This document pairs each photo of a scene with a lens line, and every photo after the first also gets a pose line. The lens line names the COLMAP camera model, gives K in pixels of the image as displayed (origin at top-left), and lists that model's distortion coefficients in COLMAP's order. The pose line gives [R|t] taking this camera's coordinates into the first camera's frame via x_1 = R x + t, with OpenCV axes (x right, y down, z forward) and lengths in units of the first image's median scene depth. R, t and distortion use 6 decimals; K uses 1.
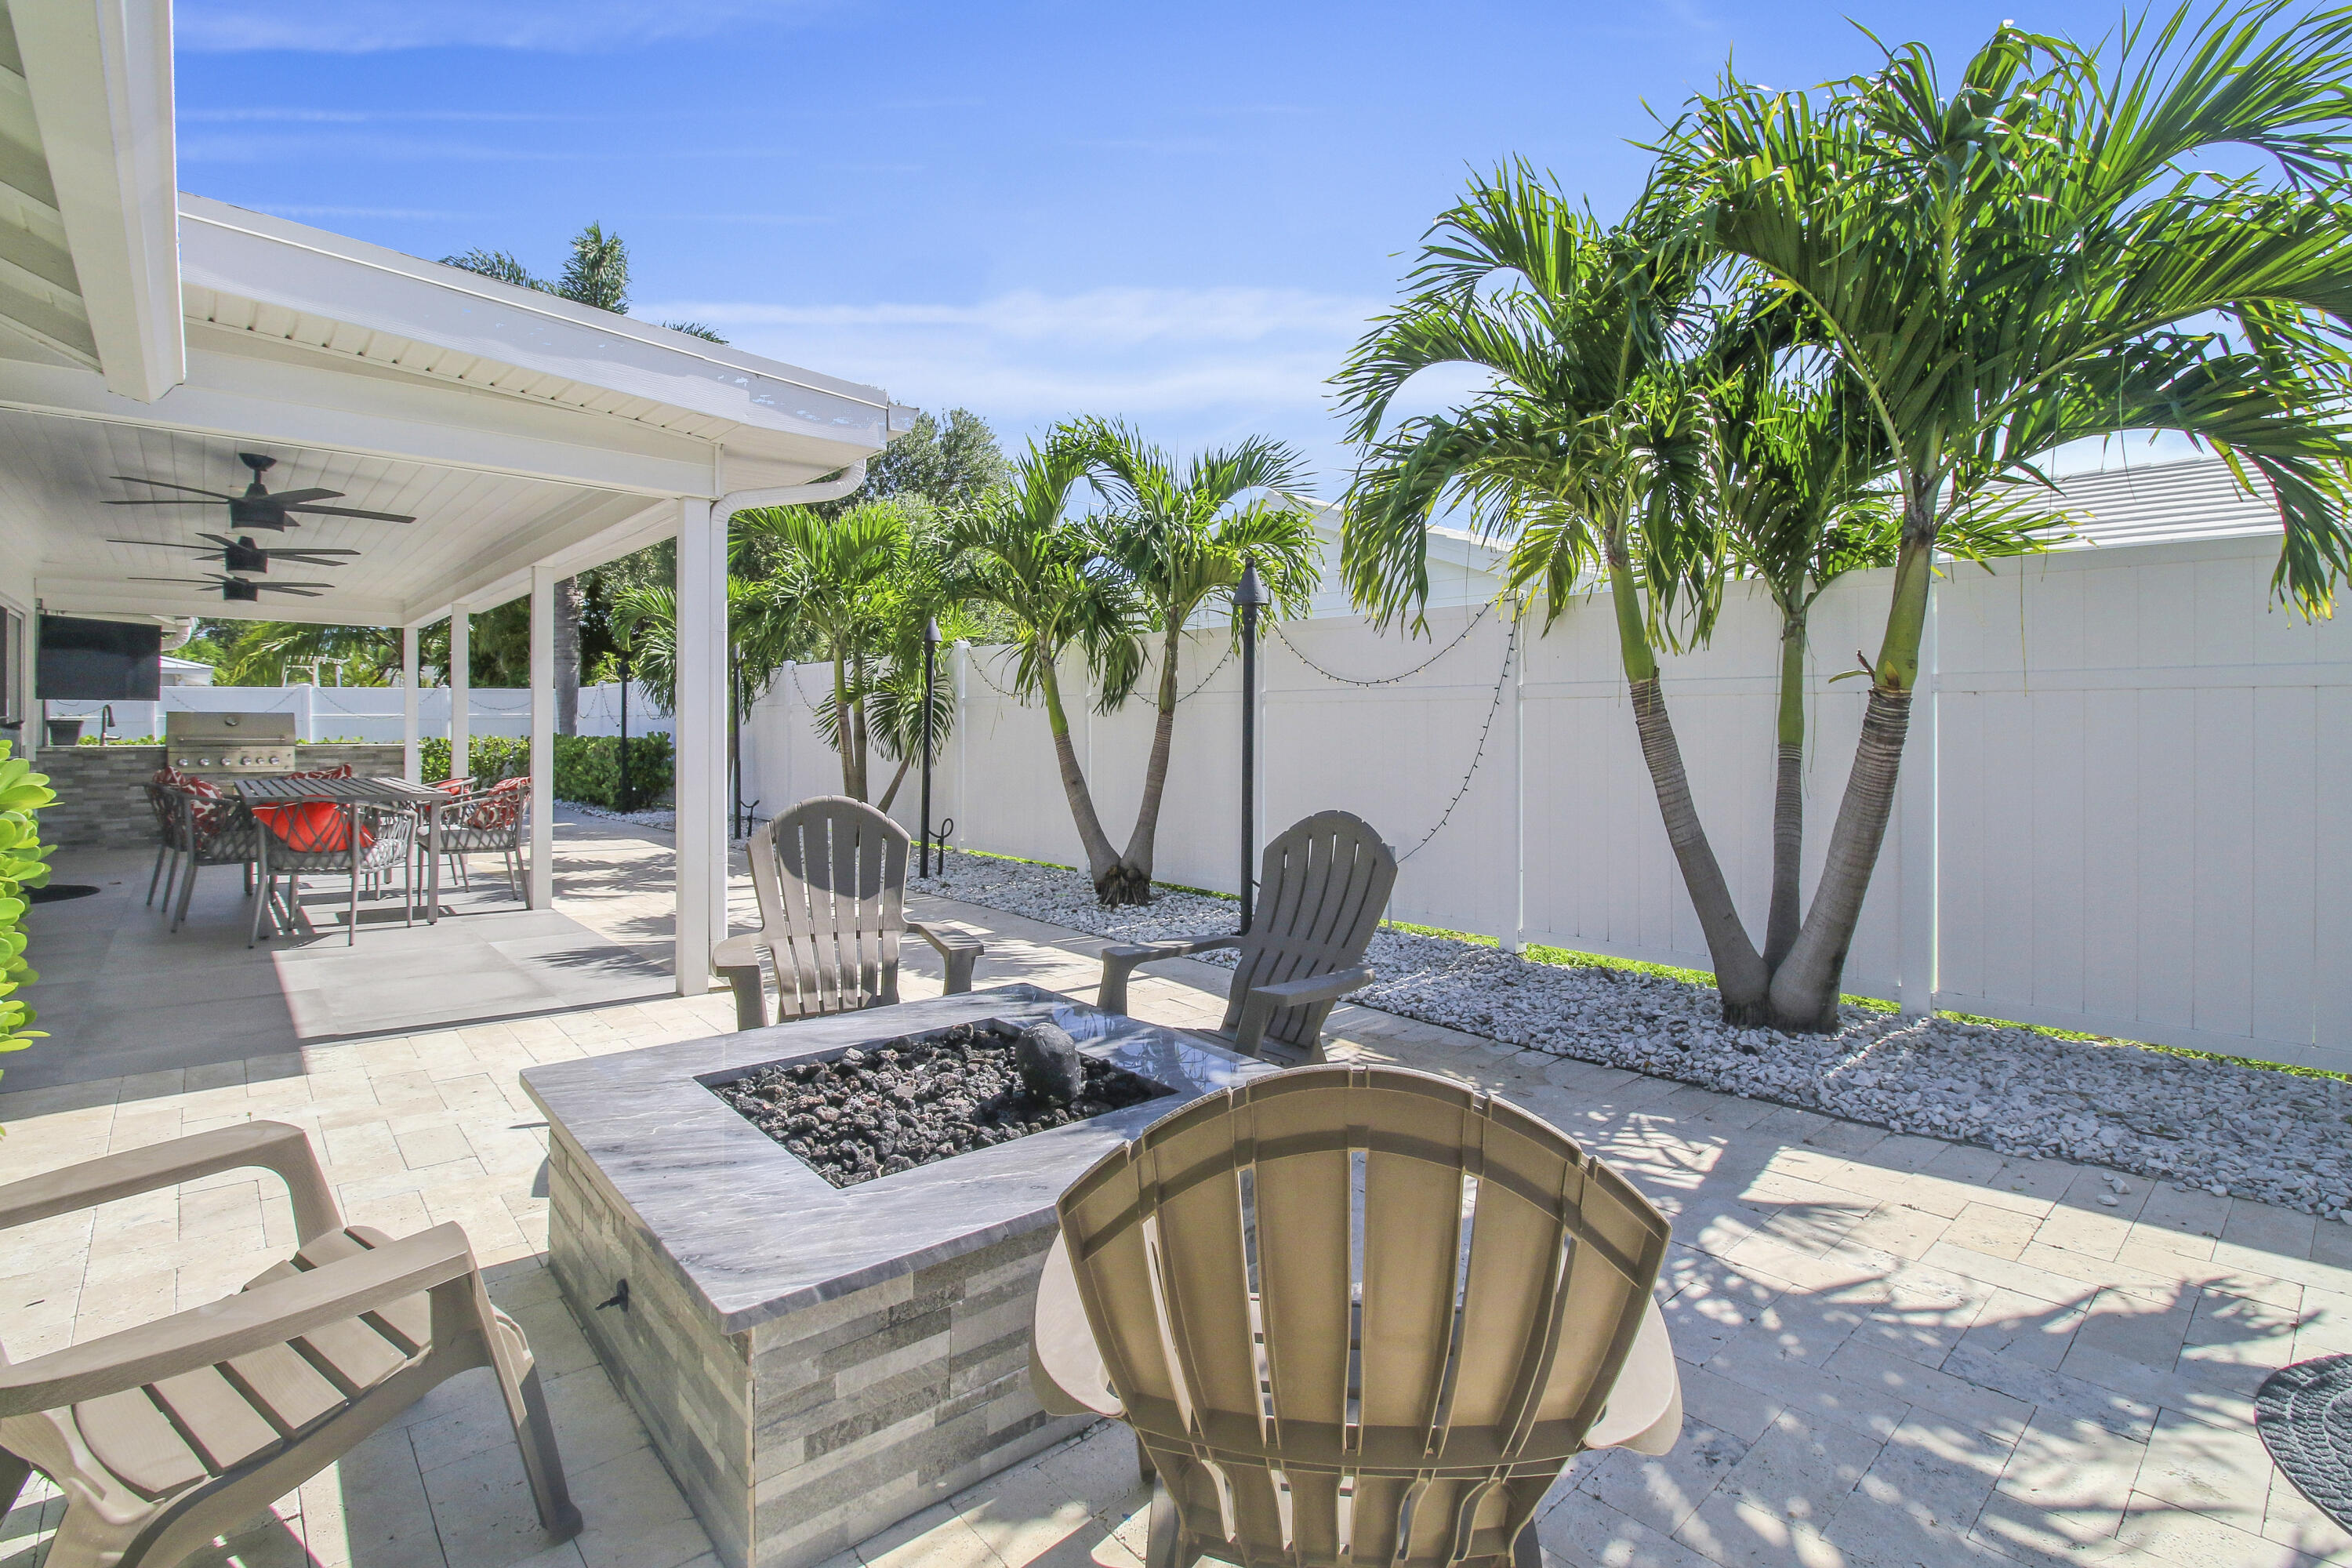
lens RADIAL K [[1108.6, 0, 1176.1], [0, 1108.6, 728.3], [0, 0, 1]] dist [-0.006788, -0.007019]
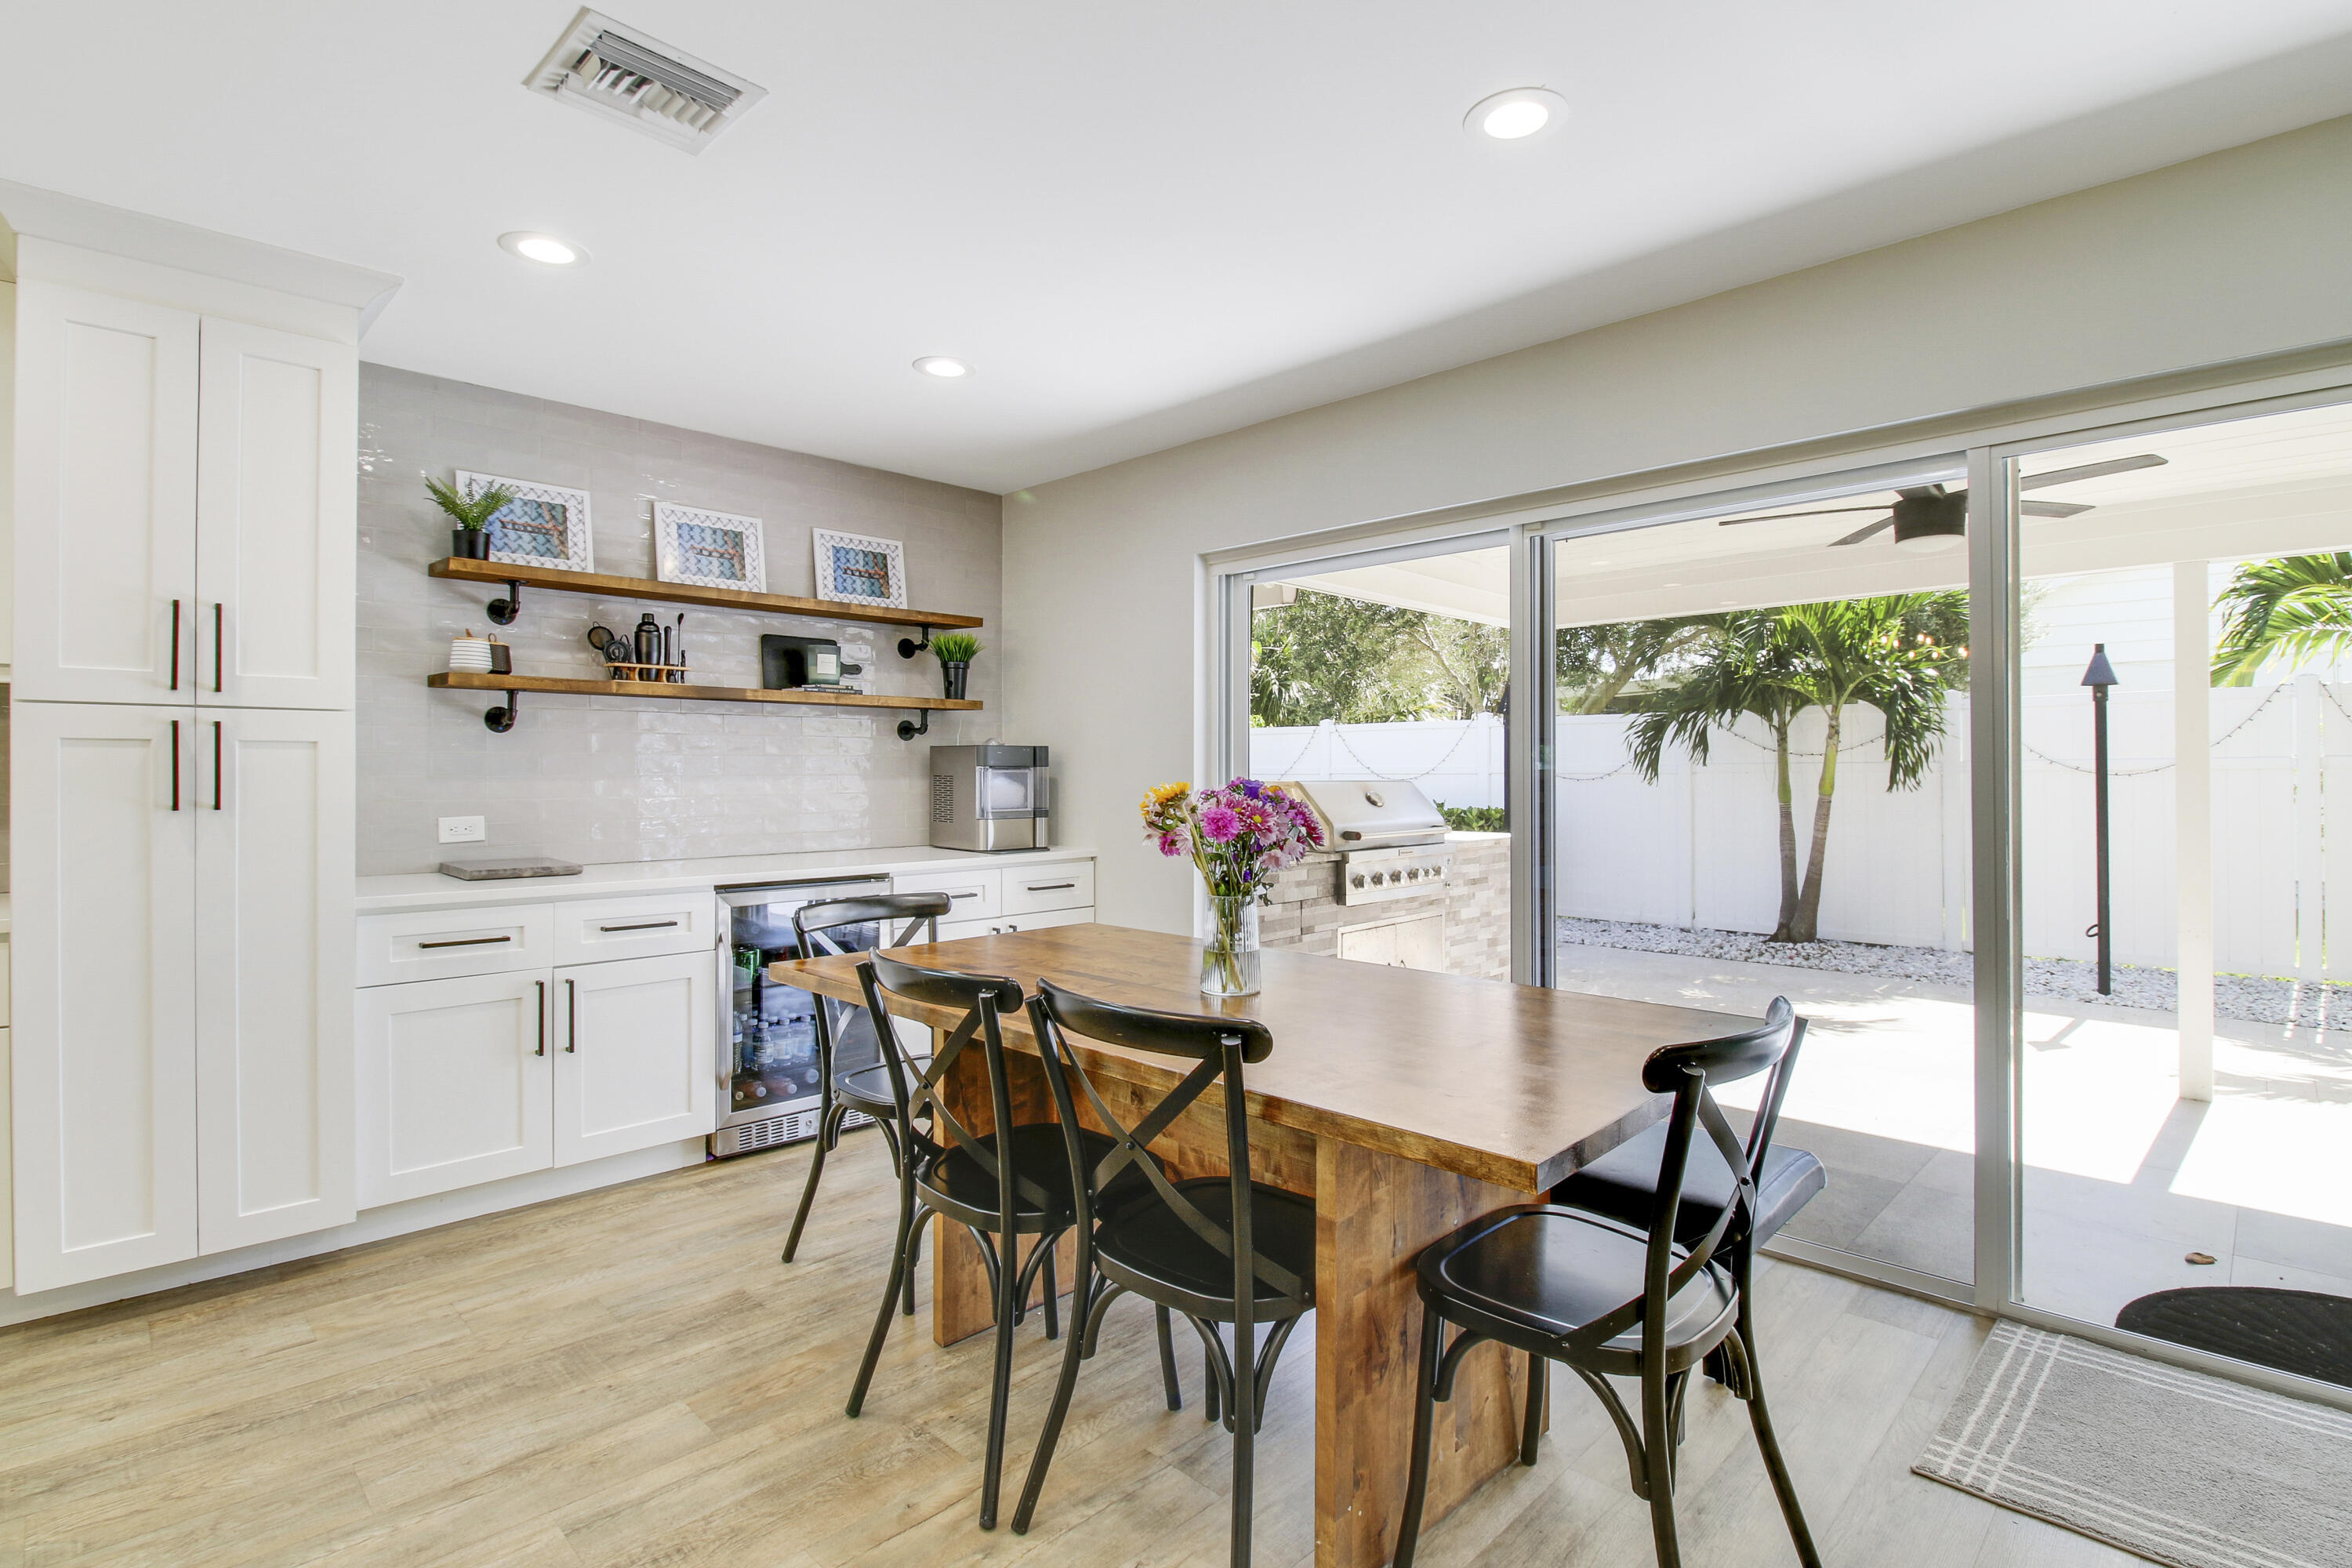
lens RADIAL K [[1106.3, 0, 1179.7], [0, 1106.3, 764.6], [0, 0, 1]] dist [-0.001458, -0.011216]
pose [[0.997385, -0.002598, 0.072231, -1.040043], [0.003167, 0.999965, -0.007773, -0.019910], [-0.072208, 0.007982, 0.997358, 0.502209]]
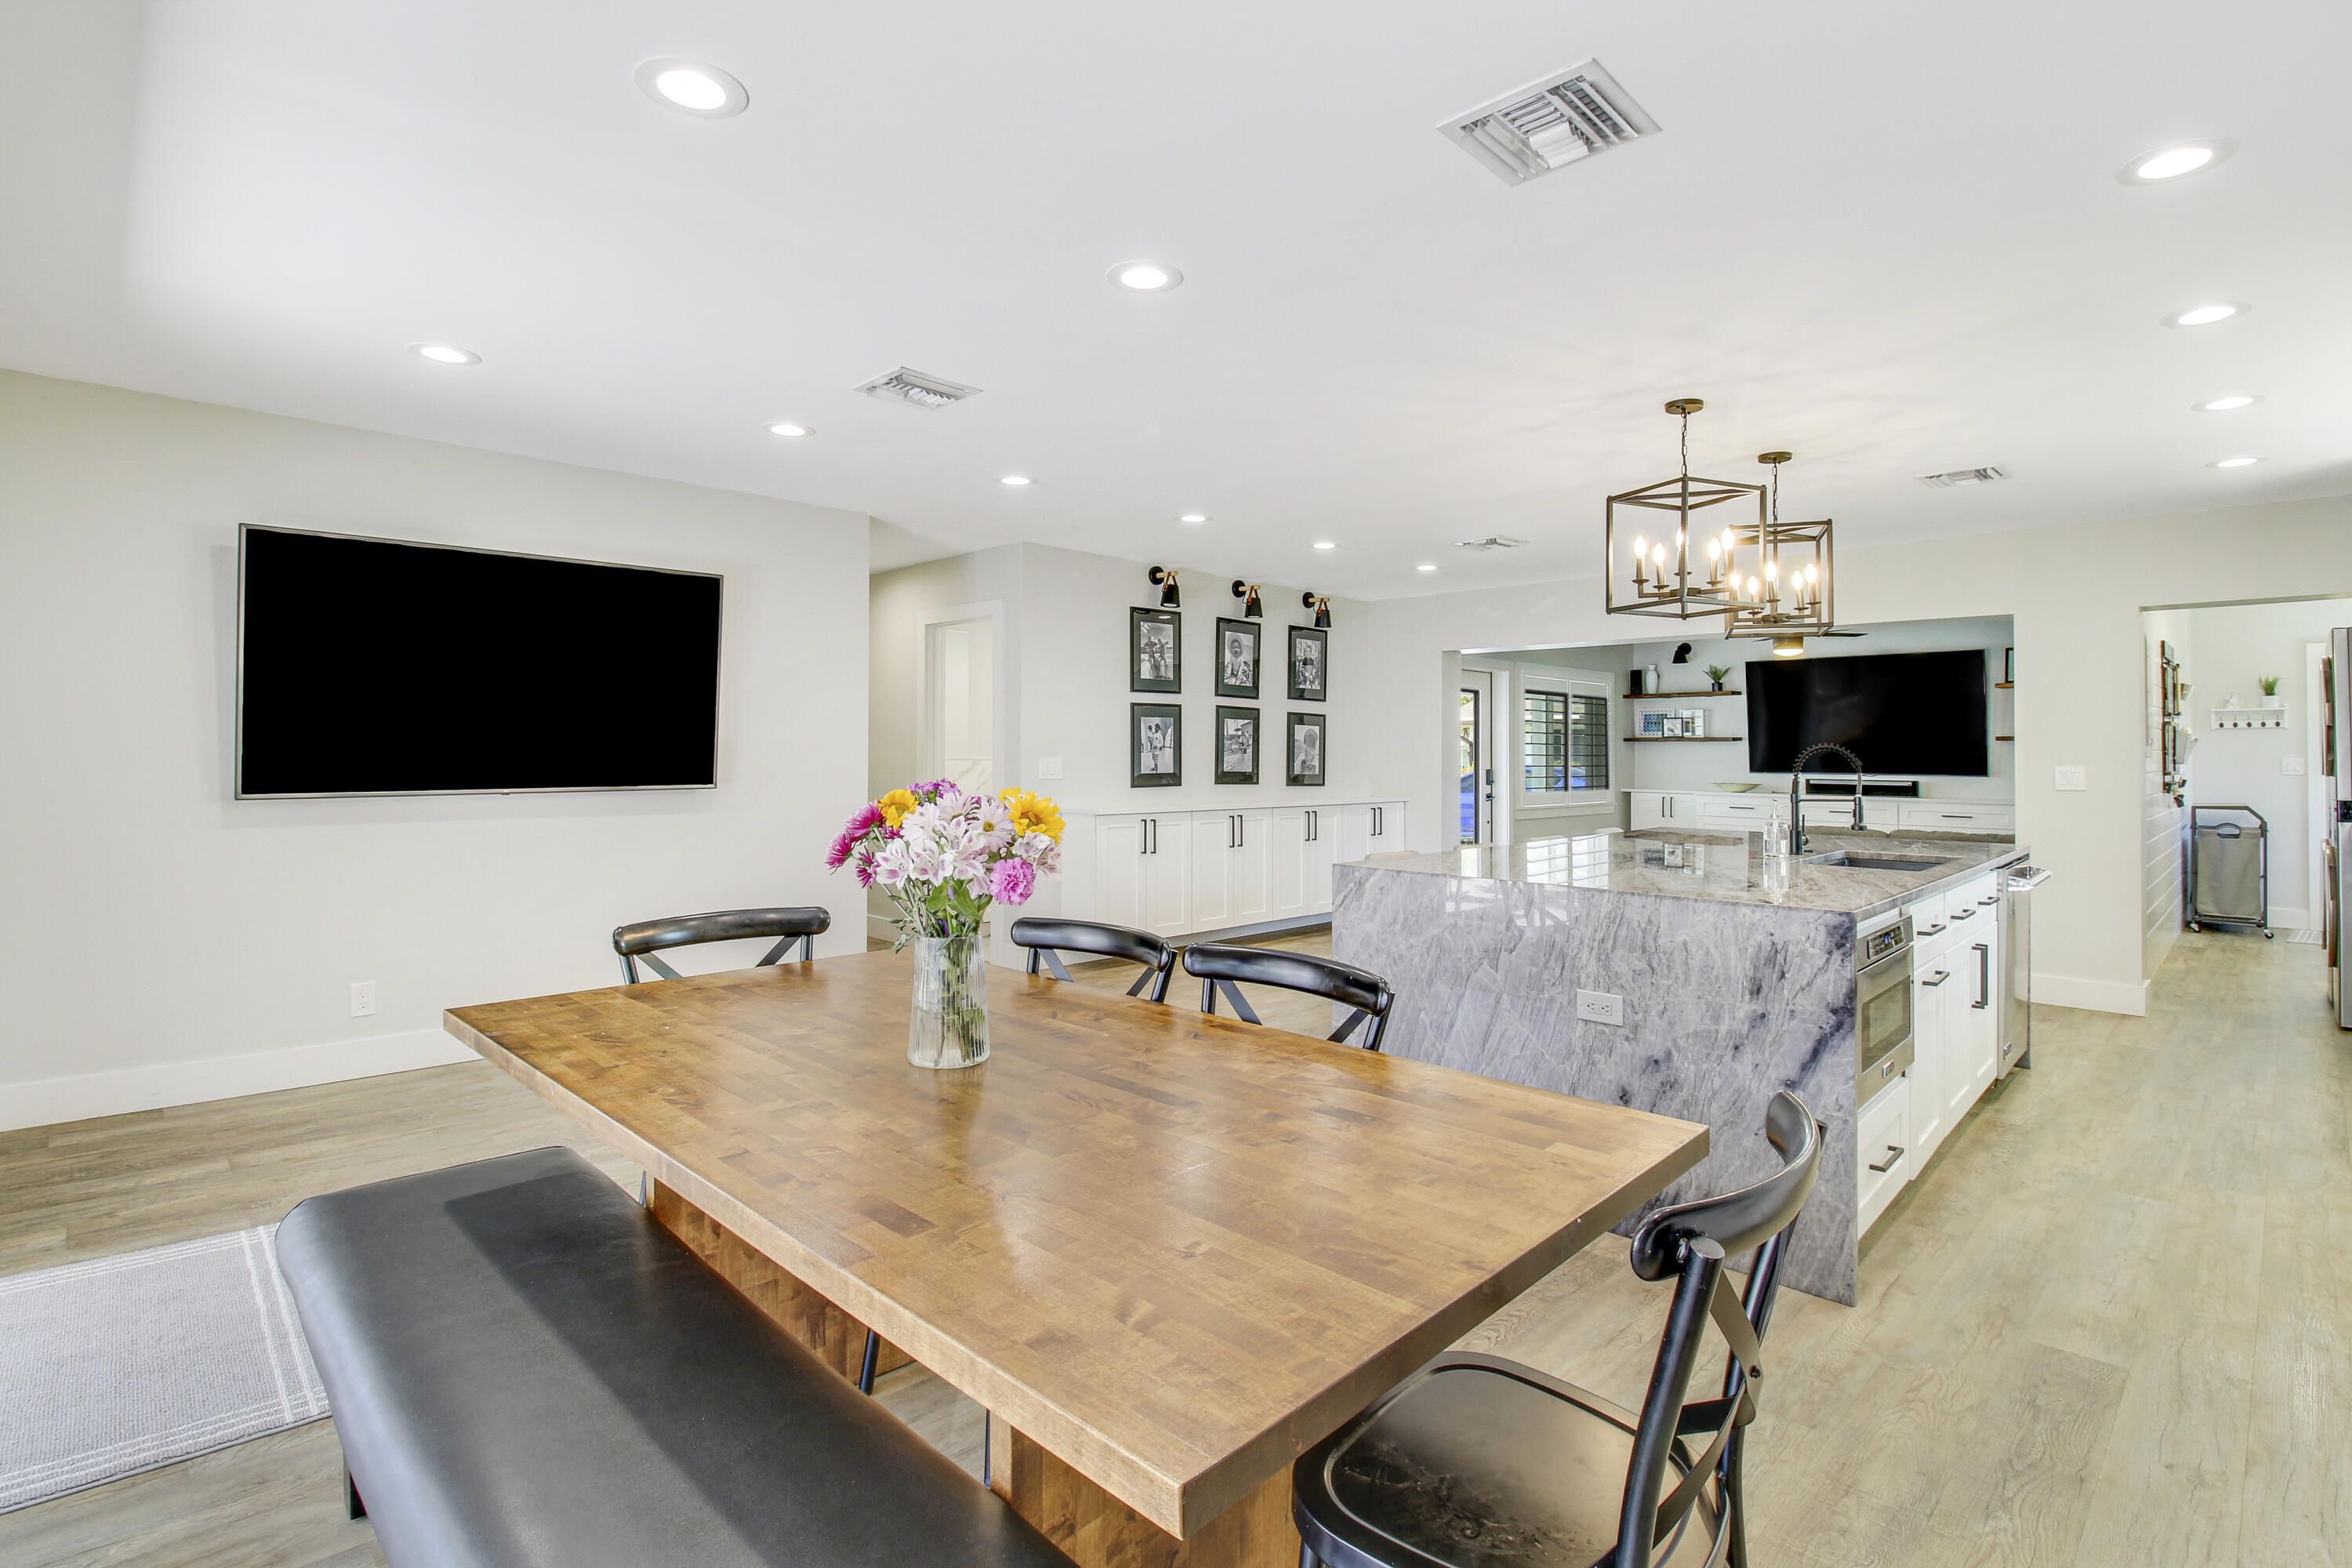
lens RADIAL K [[1106.3, 0, 1164.3], [0, 1106.3, 724.0], [0, 0, 1]] dist [-0.001458, -0.011216]
pose [[-0.998759, -0.015036, -0.047483, -1.037810], [-0.013898, 0.999610, -0.024204, -0.023589], [0.047829, -0.023514, -0.998579, 0.920260]]
